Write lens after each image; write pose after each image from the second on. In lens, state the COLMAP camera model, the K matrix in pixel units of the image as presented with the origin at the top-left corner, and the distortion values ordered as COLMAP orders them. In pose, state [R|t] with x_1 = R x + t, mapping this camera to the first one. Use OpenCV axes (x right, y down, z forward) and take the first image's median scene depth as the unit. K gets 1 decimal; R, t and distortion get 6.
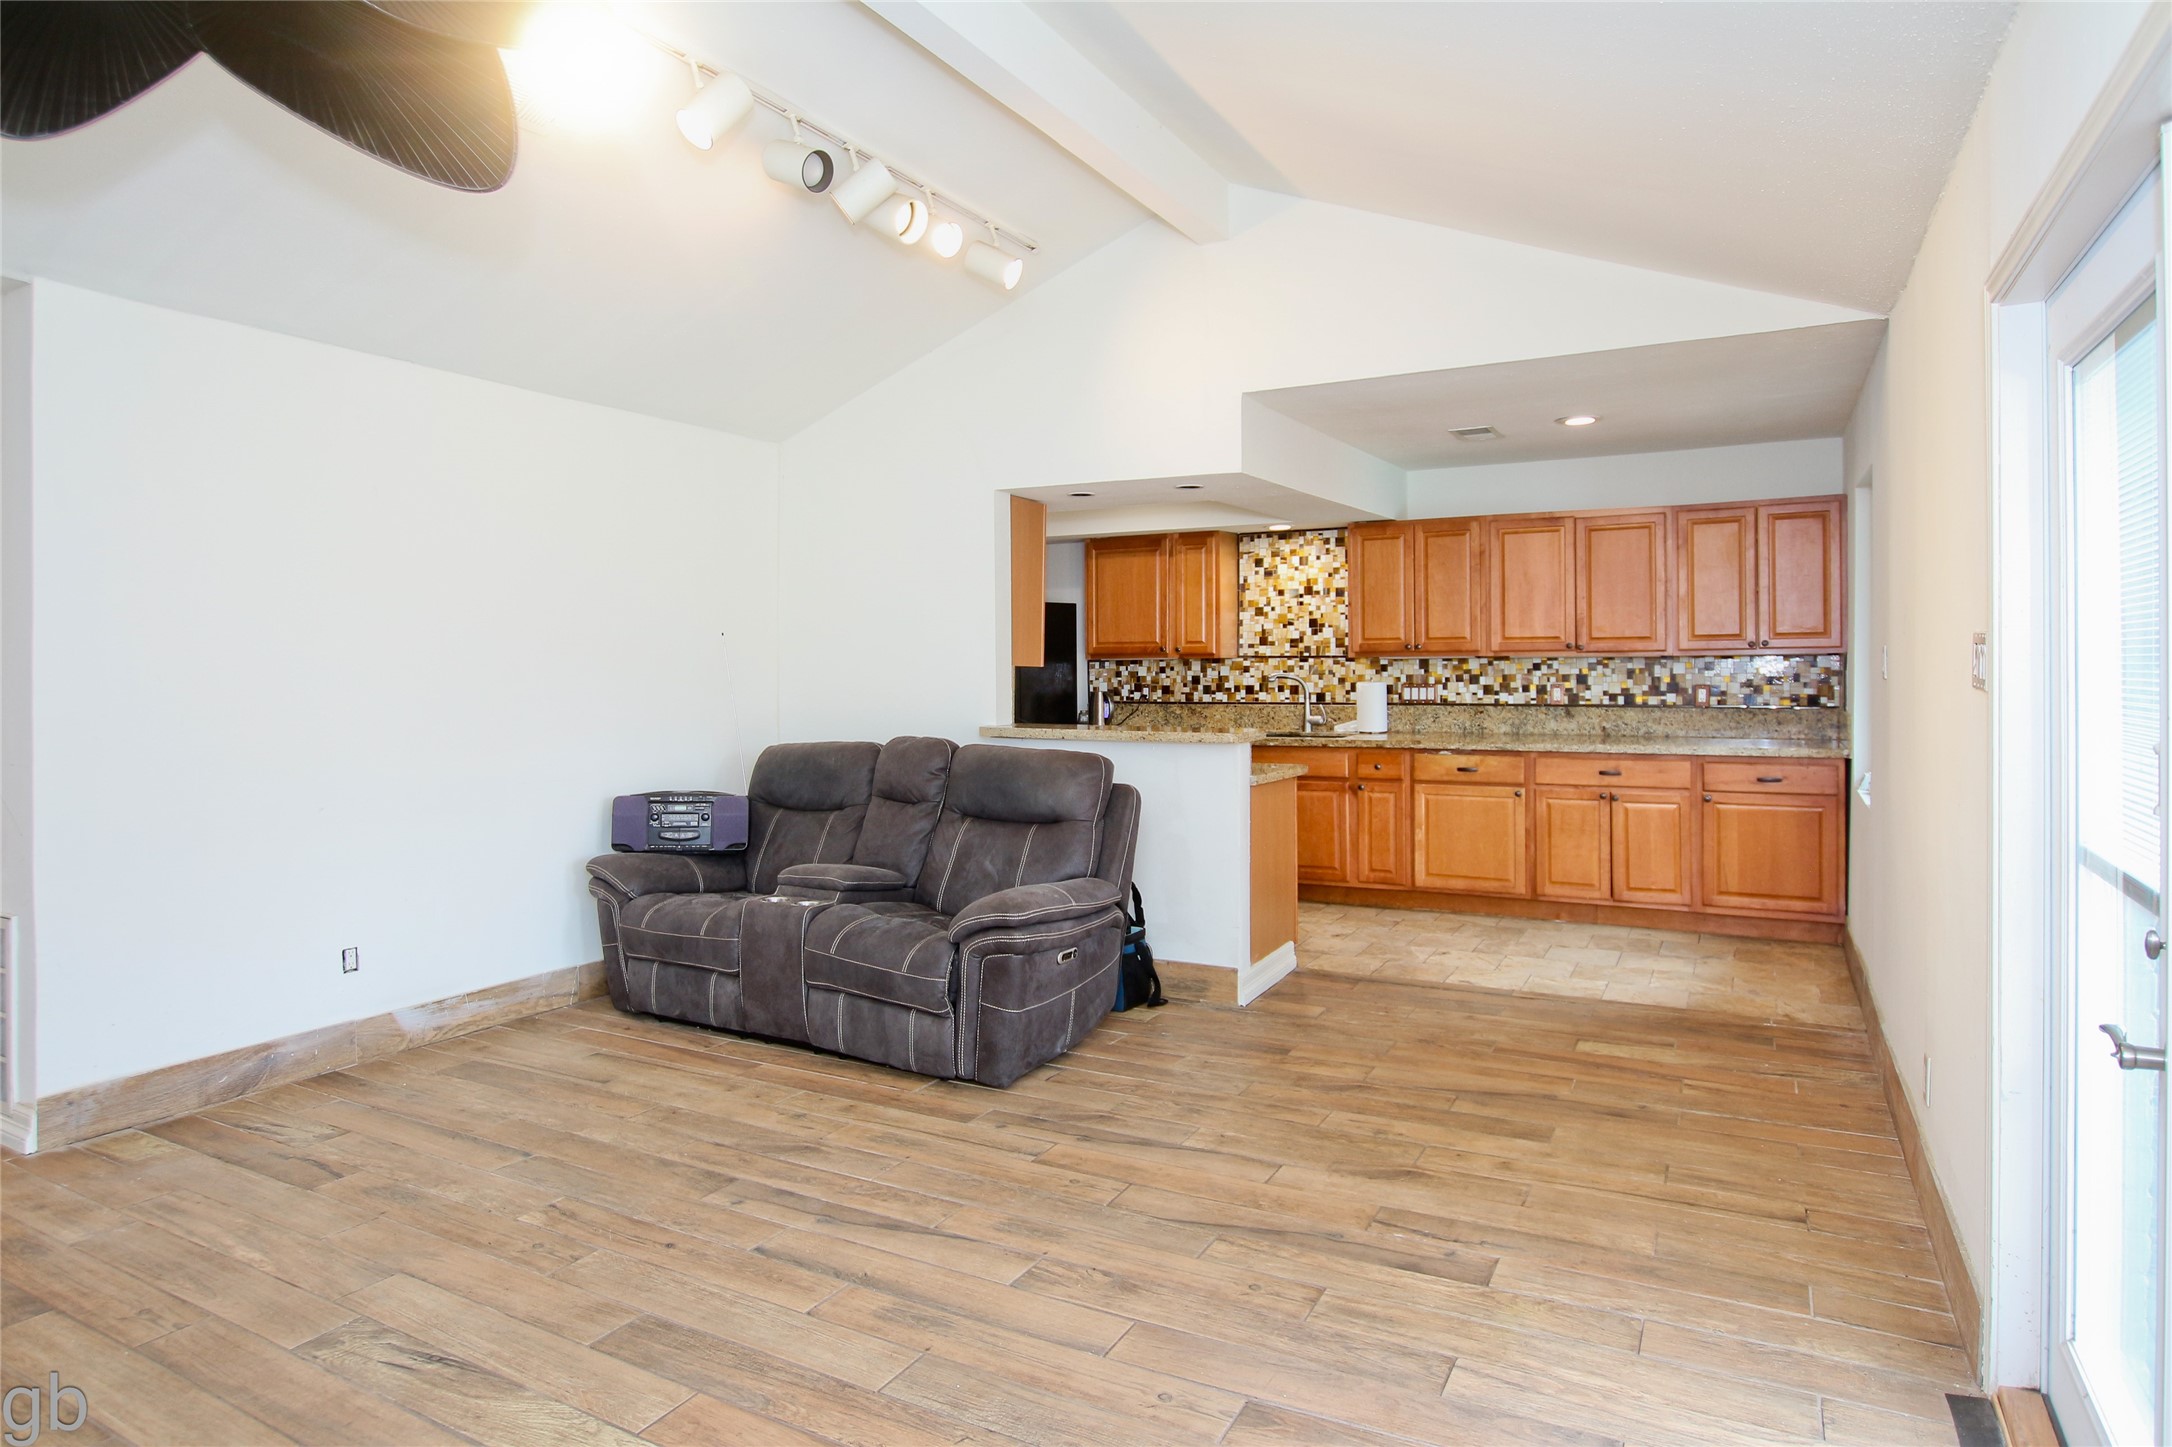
lens RADIAL K [[1247.2, 0, 1080.4], [0, 1247.2, 694.3], [0, 0, 1]] dist [-0.022759, 0.001935]
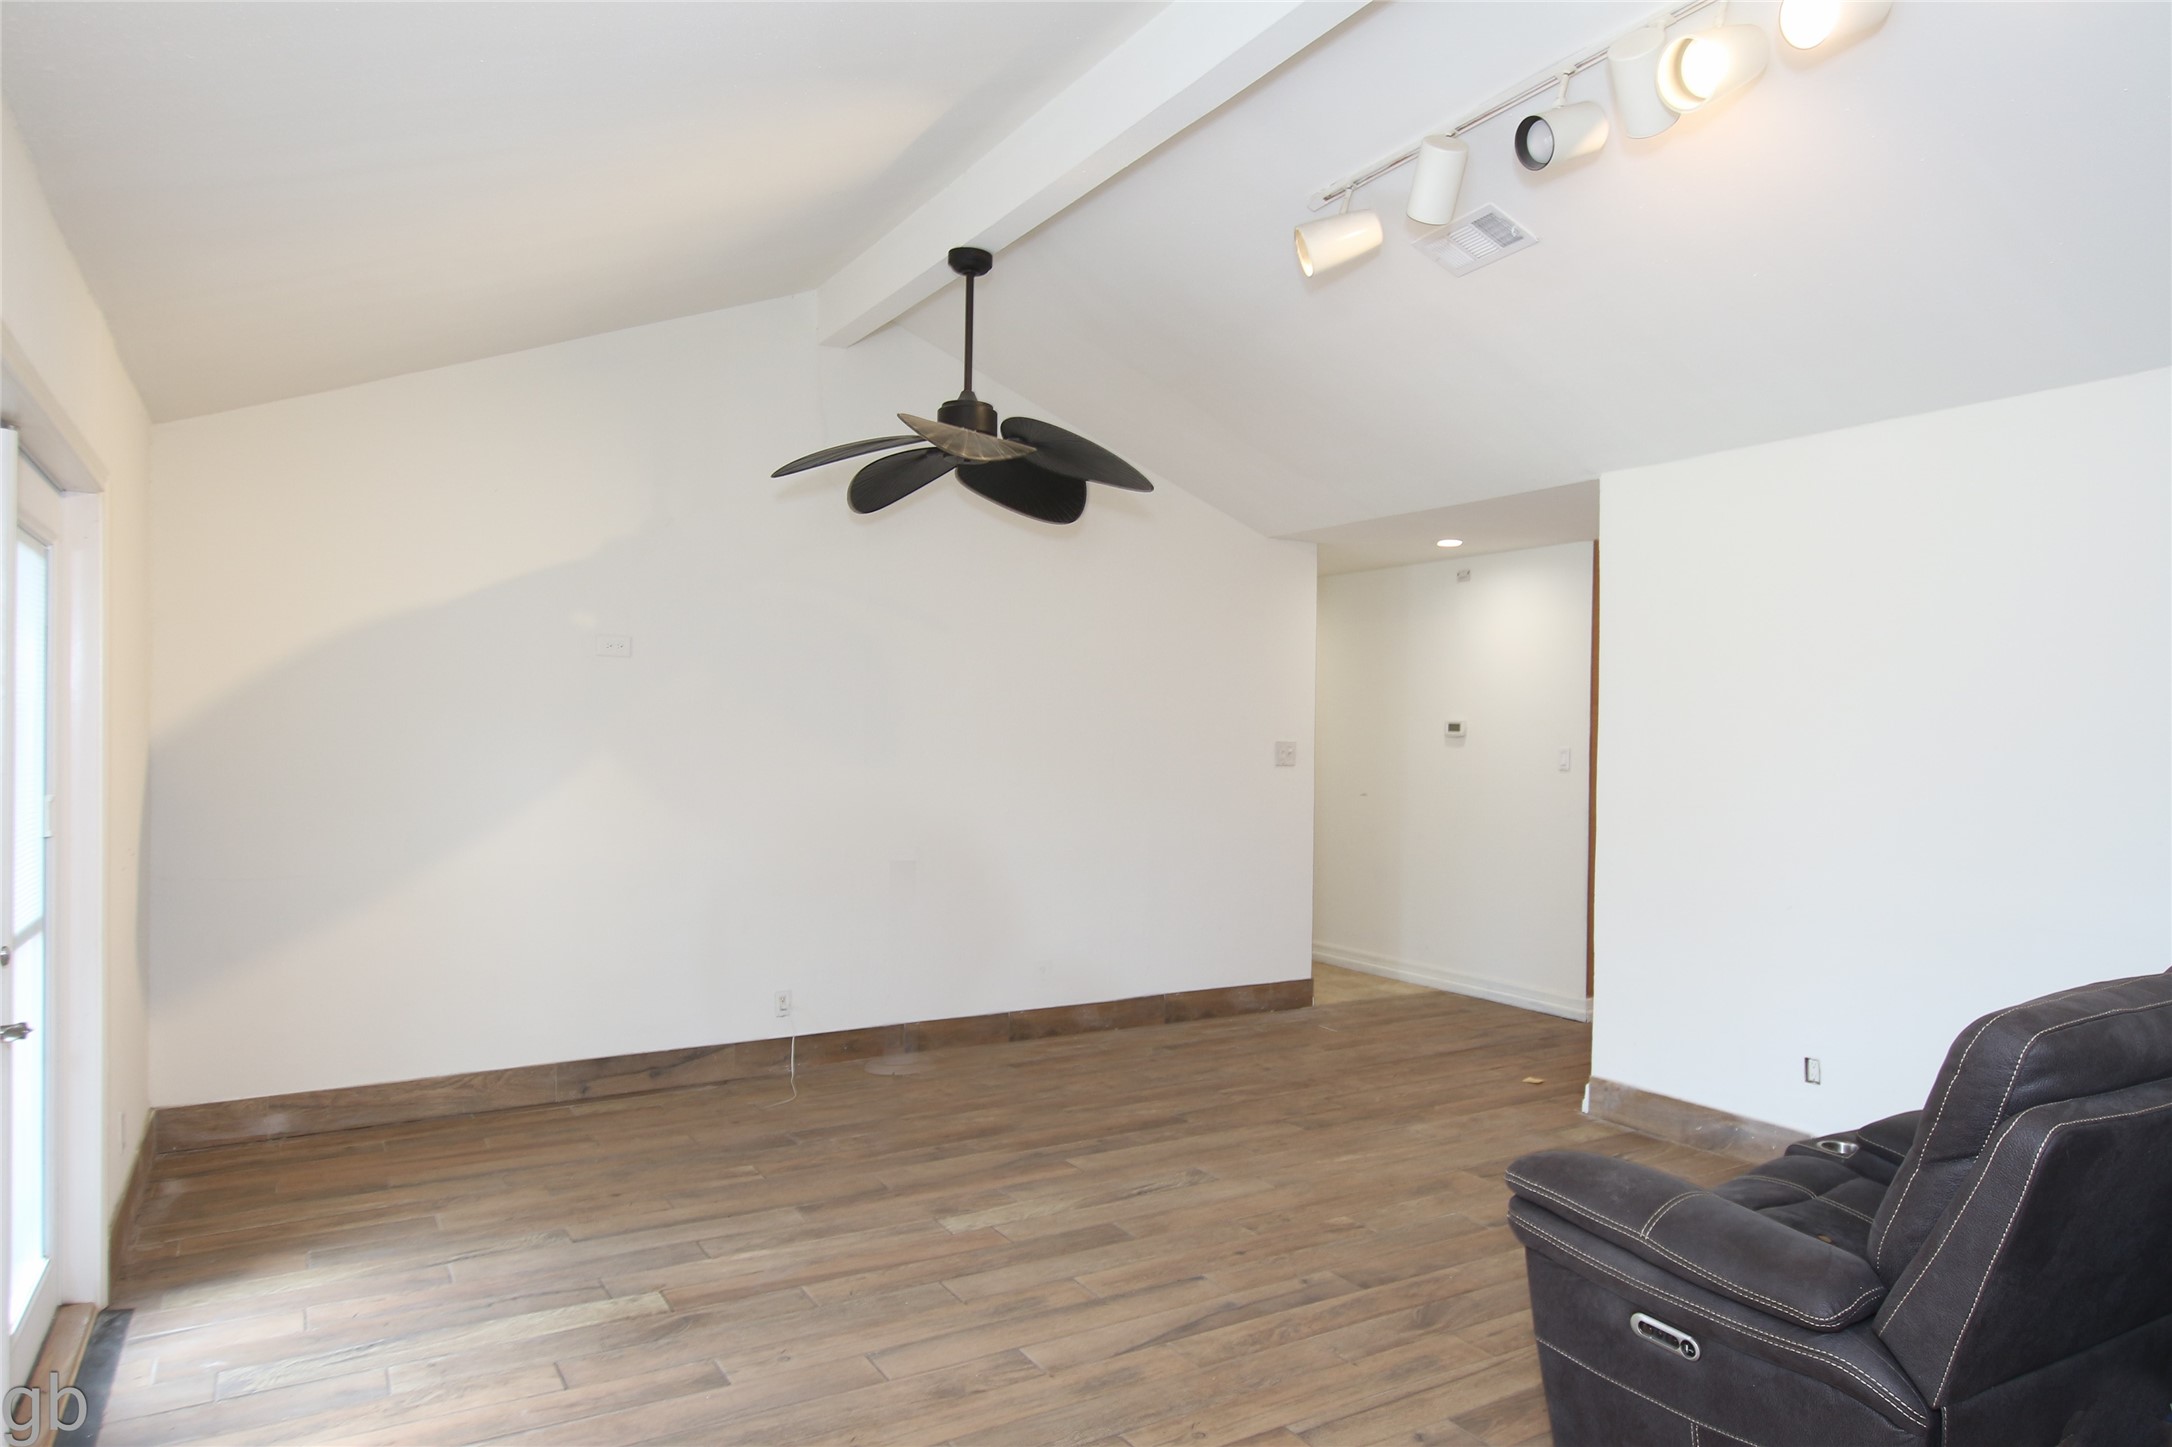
lens RADIAL K [[1379.6, 0, 1180.6], [0, 1379.6, 752.8], [0, 0, 1]] dist [-0.007334, 0.004065]
pose [[-0.476940, 0.007815, -0.878901, 0.396129], [-0.028323, 0.999305, 0.024255, -0.030474], [0.878479, 0.036461, -0.476387, 0.722711]]
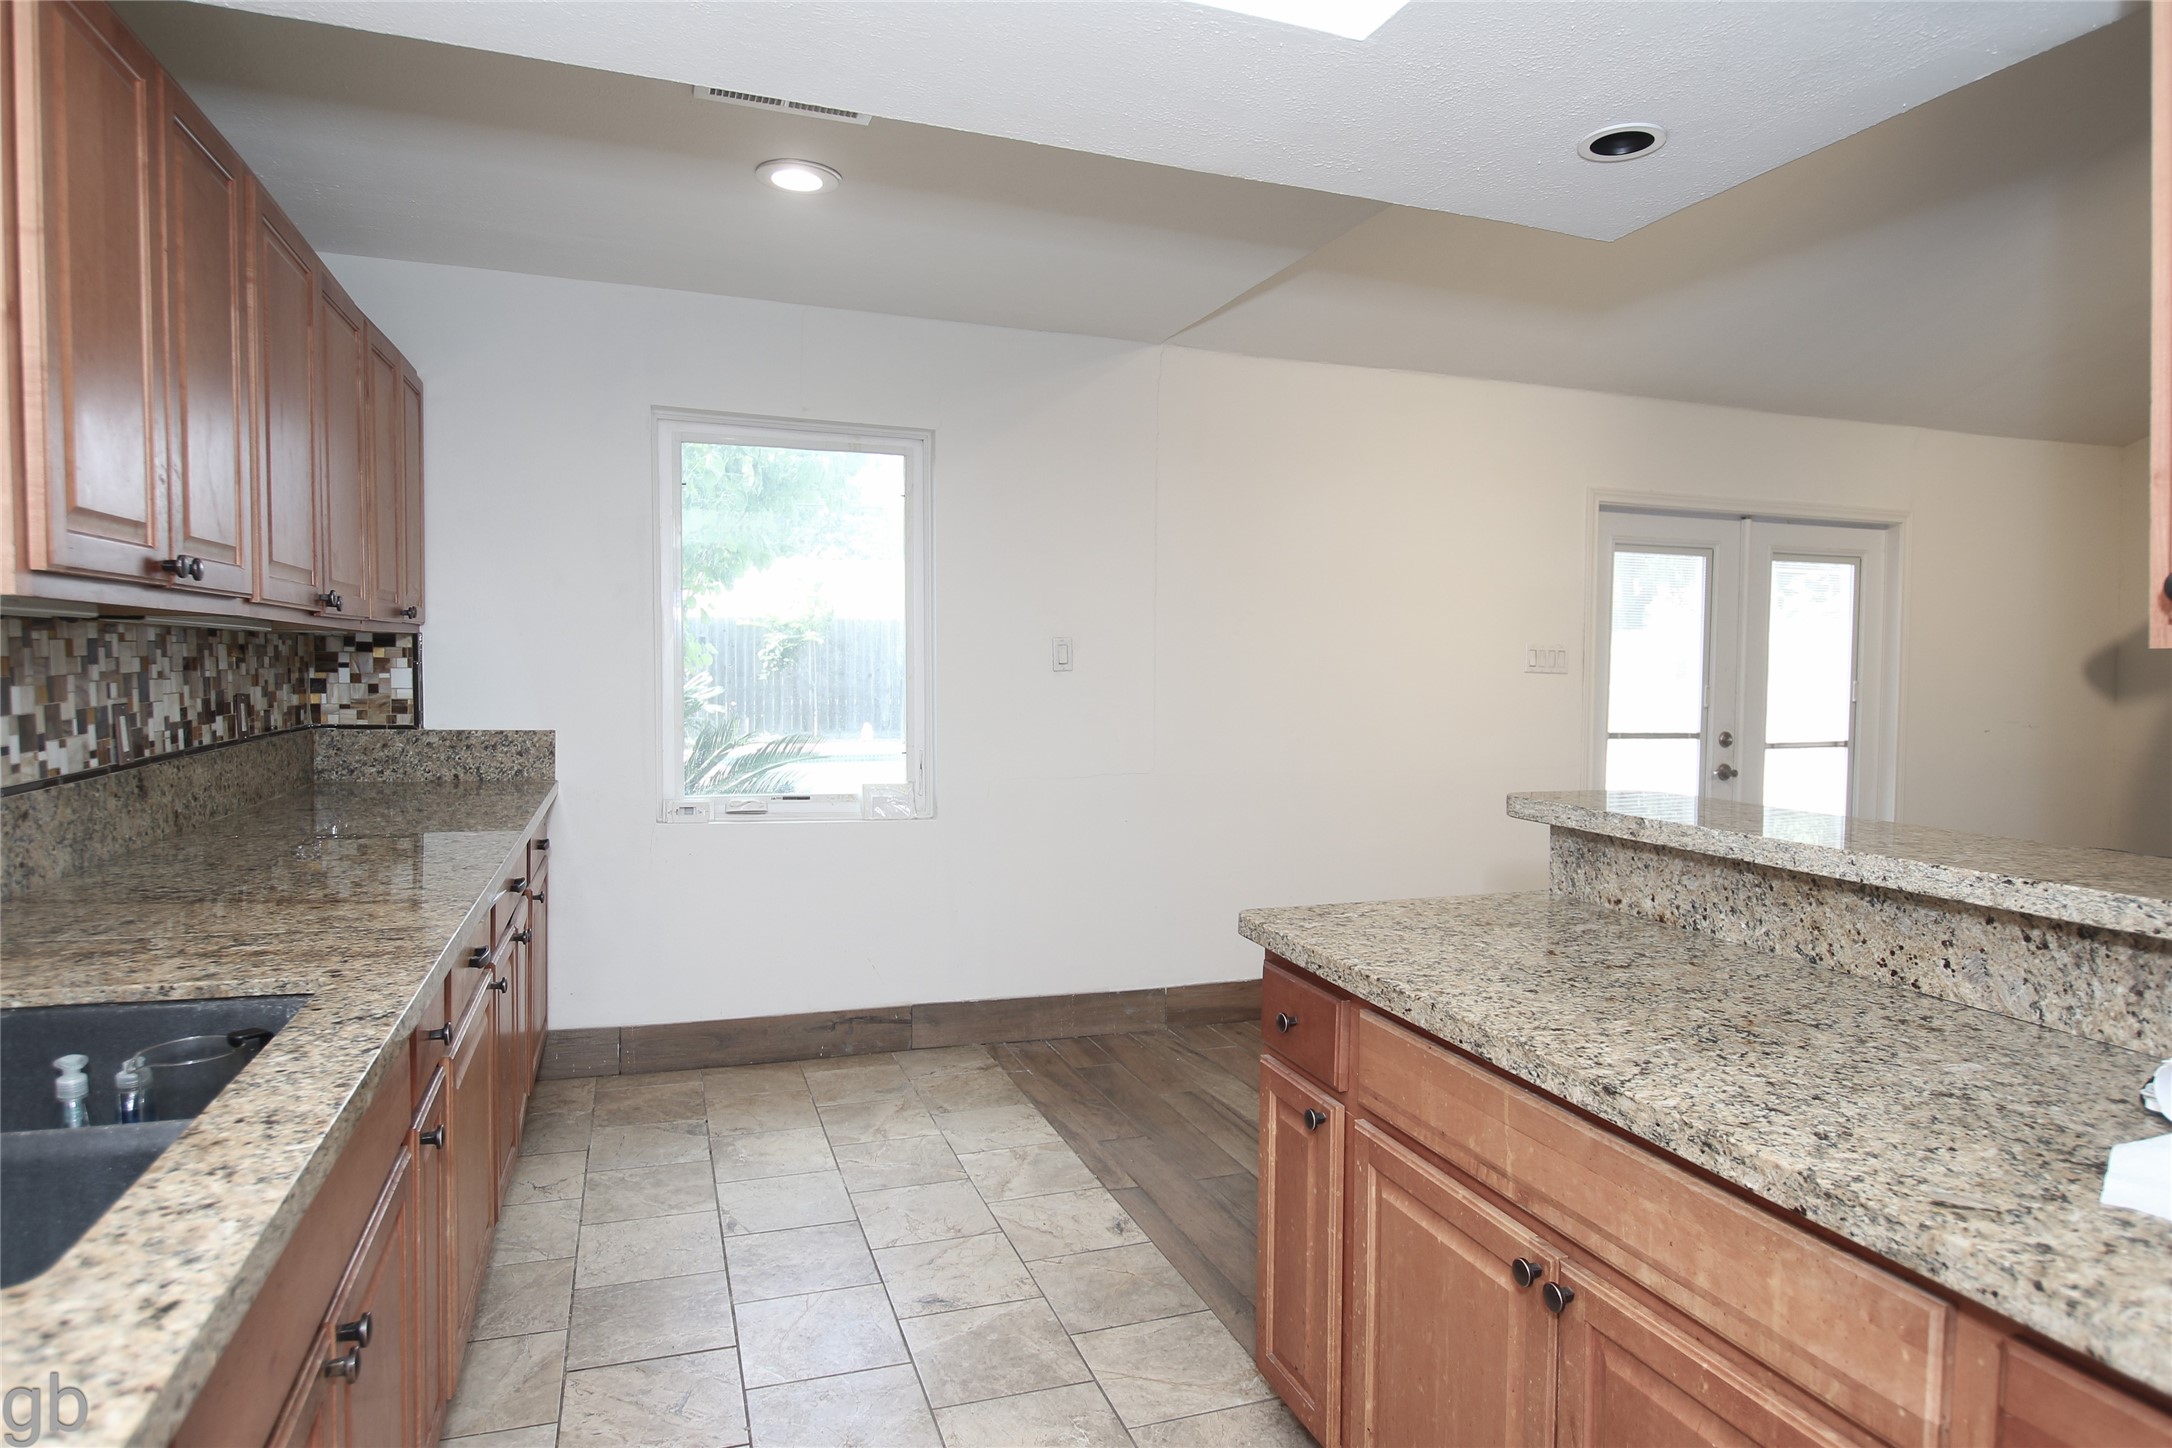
lens RADIAL K [[1247.2, 0, 1071.9], [0, 1247.2, 708.6], [0, 0, 1]] dist [-0.022759, 0.001935]
pose [[-0.737954, -0.028132, 0.674264, -0.033786], [0.010264, 0.998547, 0.052896, -0.023845], [-0.674773, 0.045955, -0.736594, 1.174934]]
